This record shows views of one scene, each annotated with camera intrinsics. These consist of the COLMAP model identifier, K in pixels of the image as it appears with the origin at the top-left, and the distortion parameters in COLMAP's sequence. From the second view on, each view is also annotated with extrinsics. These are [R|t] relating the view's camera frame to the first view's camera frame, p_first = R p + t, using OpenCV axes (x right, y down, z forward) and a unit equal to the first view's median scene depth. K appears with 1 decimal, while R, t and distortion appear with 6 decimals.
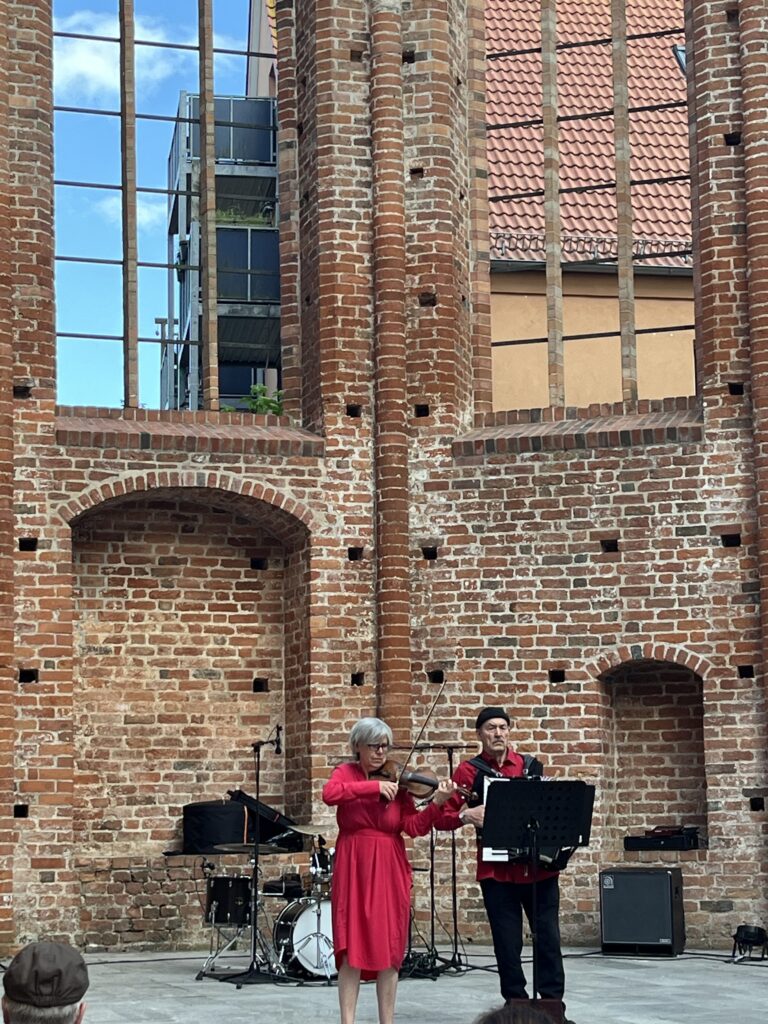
lens RADIAL K [[2018.8, 0, 384.0], [0, 2018.8, 512.0], [0, 0, 1]] dist [0.202704, -0.315976]
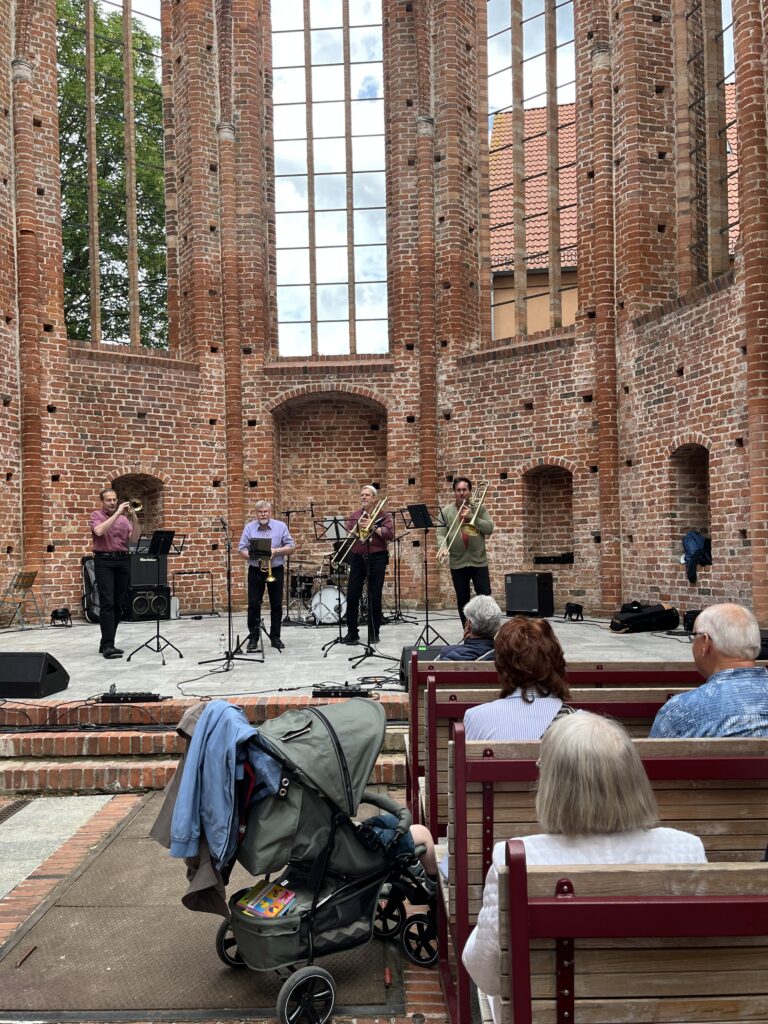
lens RADIAL K [[883.7, 0, 384.0], [0, 883.7, 512.0], [0, 0, 1]] dist [0.113546, -0.156377]
pose [[0.931139, -0.020904, -0.364065, 0.282222], [0.058345, 0.994035, 0.092148, 0.030074], [0.359967, -0.107044, 0.926804, 0.167446]]
